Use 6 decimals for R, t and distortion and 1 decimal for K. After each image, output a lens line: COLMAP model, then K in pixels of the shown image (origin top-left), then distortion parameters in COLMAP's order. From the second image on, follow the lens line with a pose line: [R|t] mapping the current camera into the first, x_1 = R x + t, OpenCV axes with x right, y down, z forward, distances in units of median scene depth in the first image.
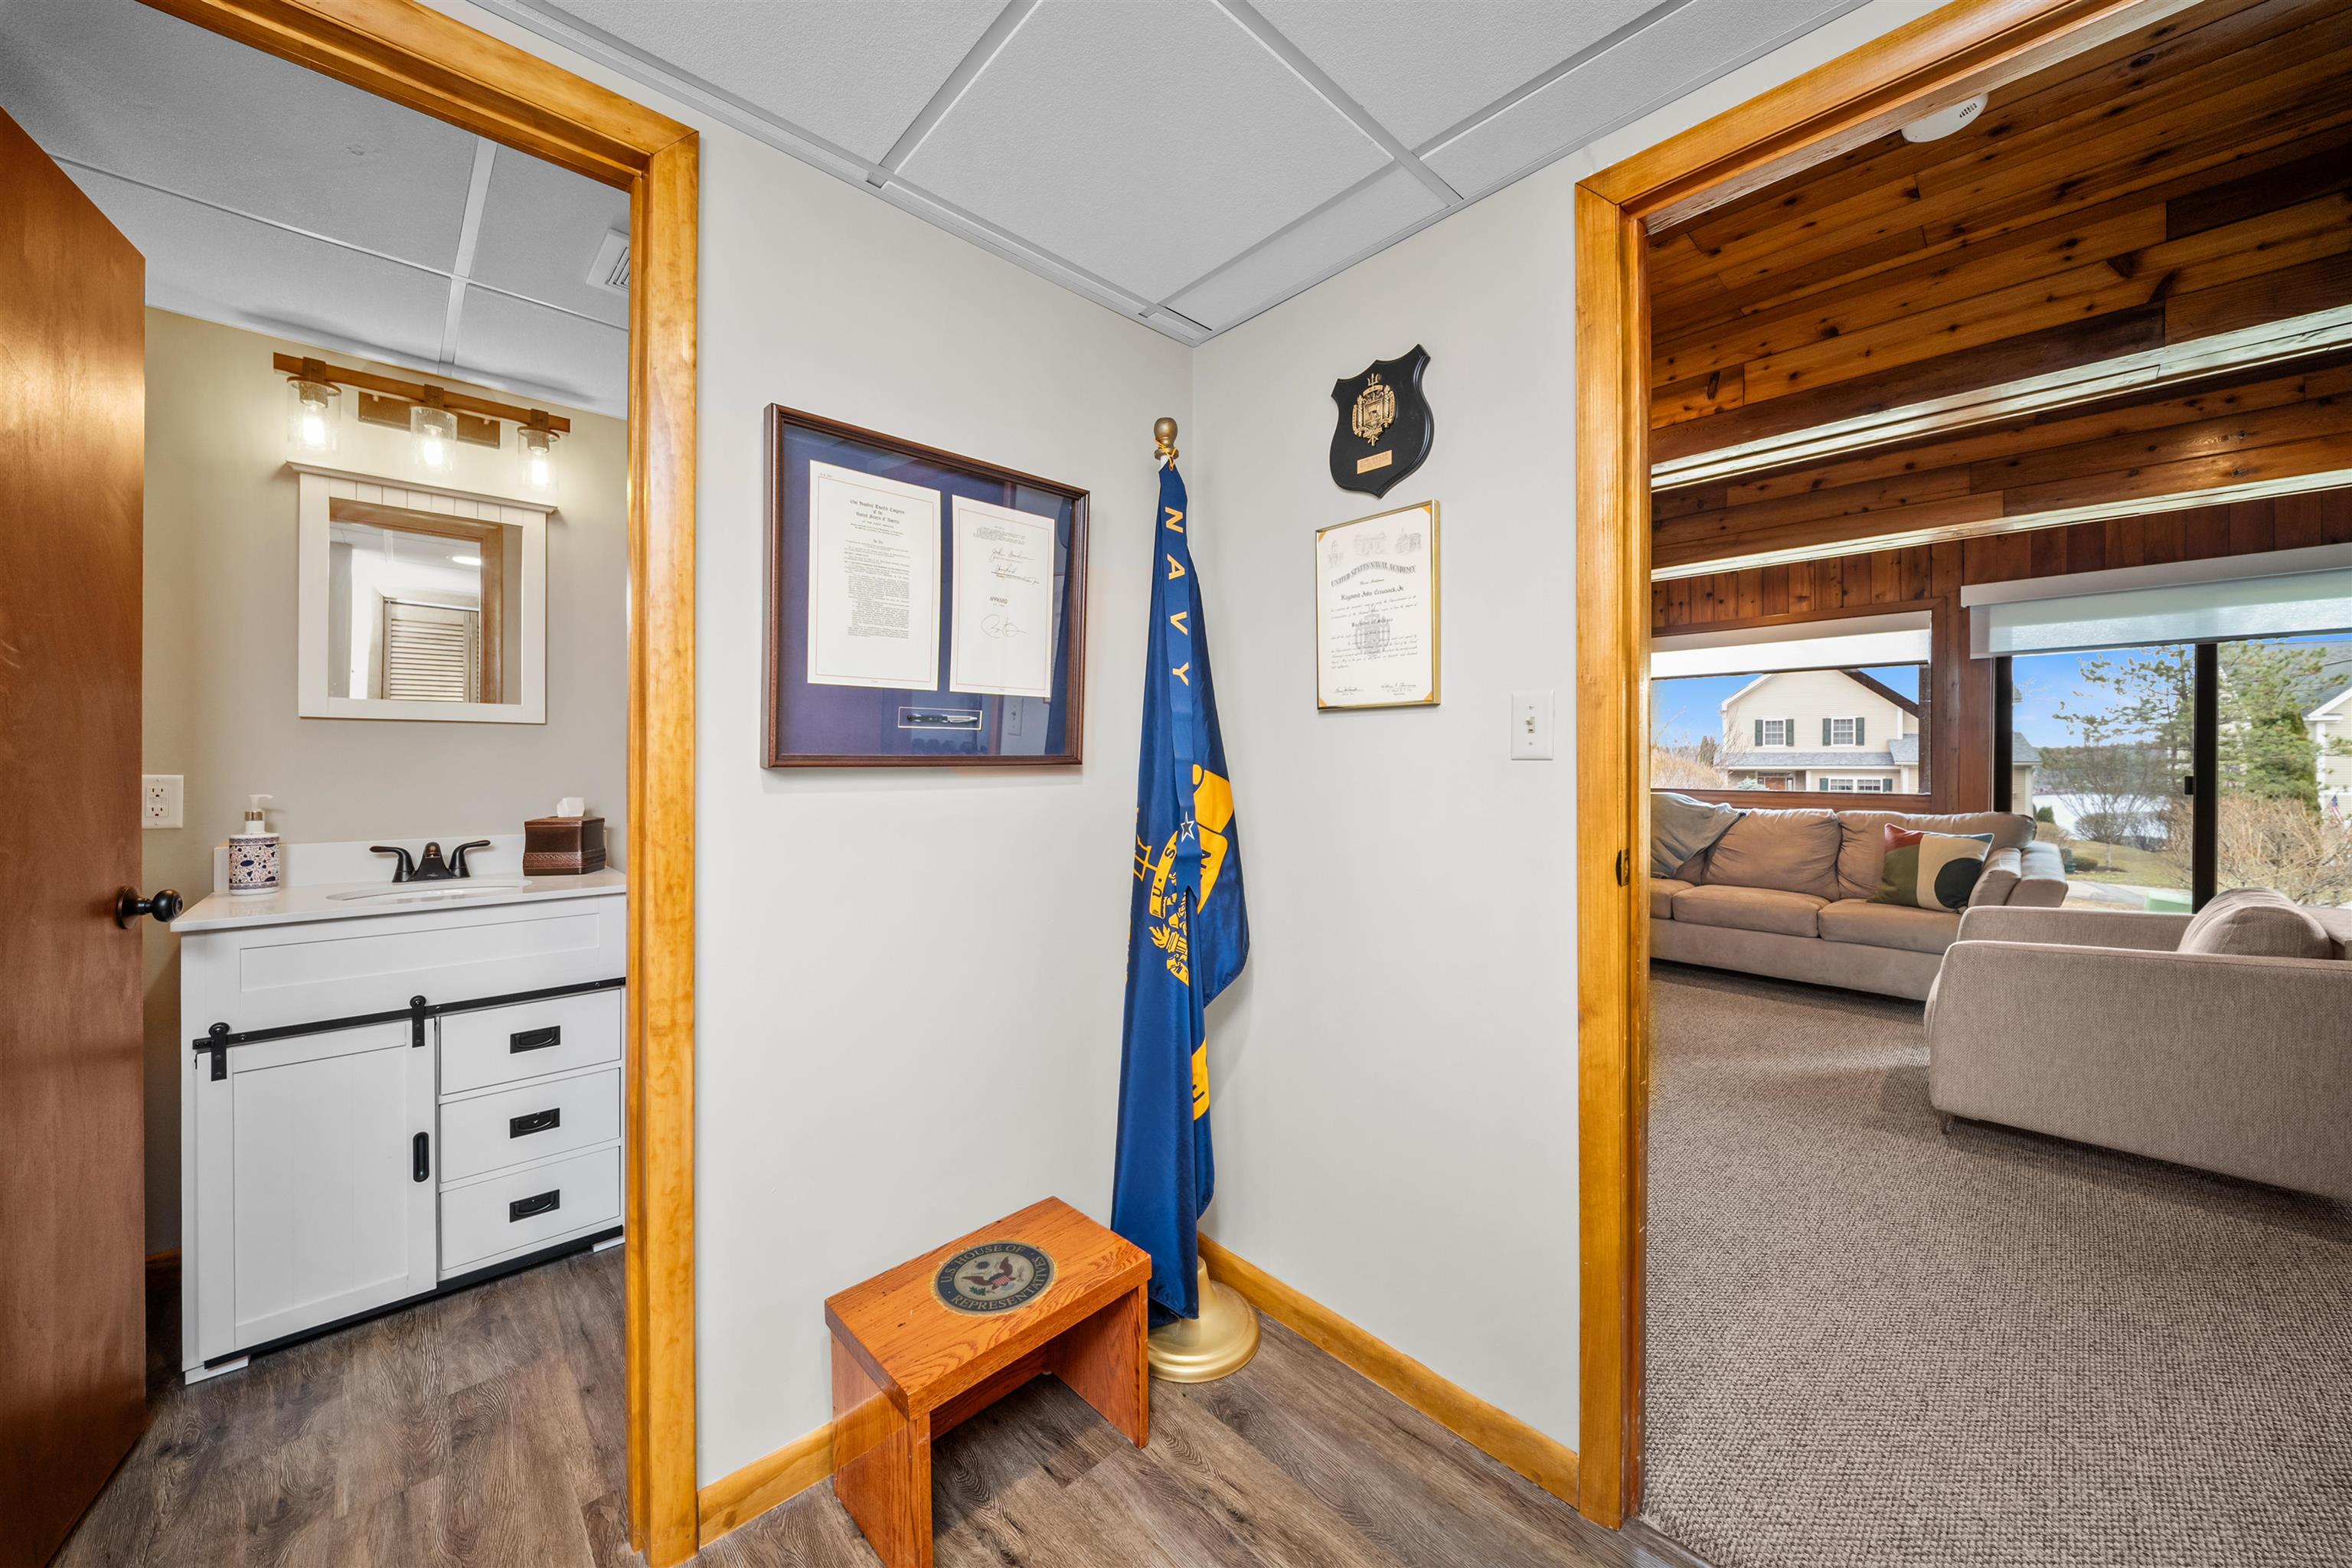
lens RADIAL K [[833.7, 0, 1160.3], [0, 833.7, 762.5], [0, 0, 1]] dist [-0.001872, -0.001038]
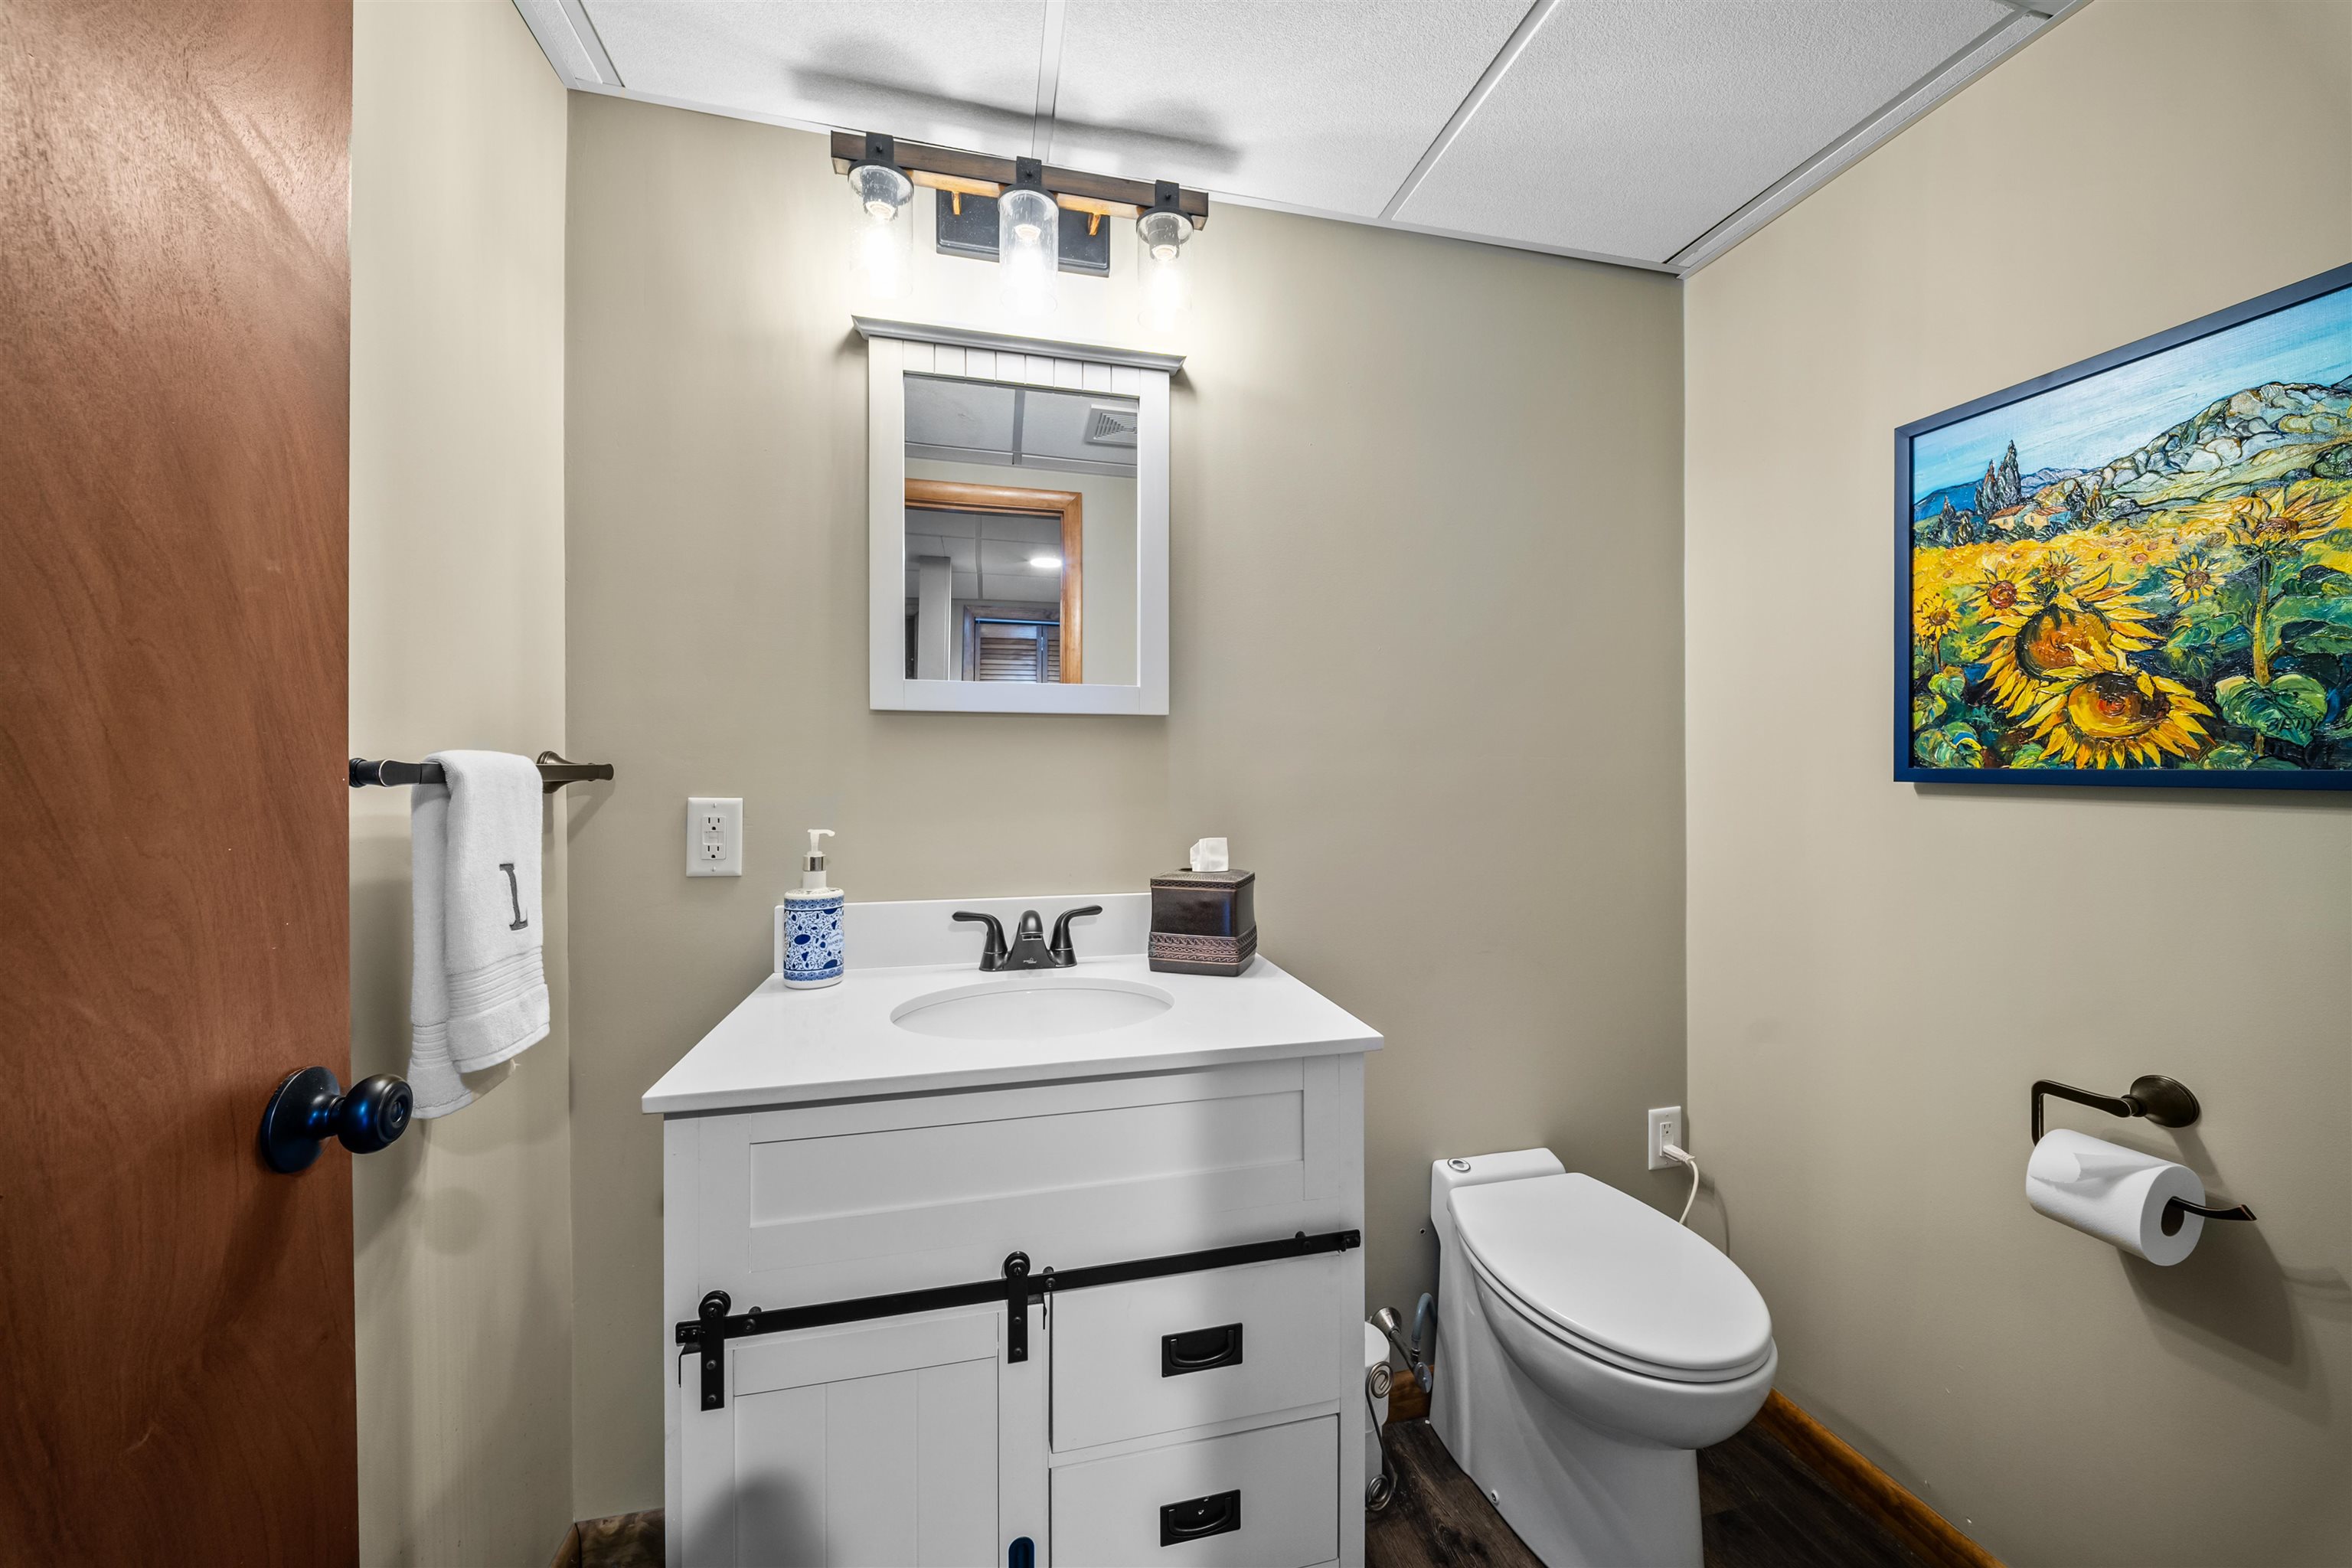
lens RADIAL K [[833.7, 0, 1186.0], [0, 833.7, 783.5], [0, 0, 1]] dist [-0.001872, -0.001038]
pose [[0.872163, -0.003446, -0.489203, -0.533919], [0.003774, 0.999993, -0.000315, 0.005037], [0.489200, -0.001571, 0.872170, 0.587703]]
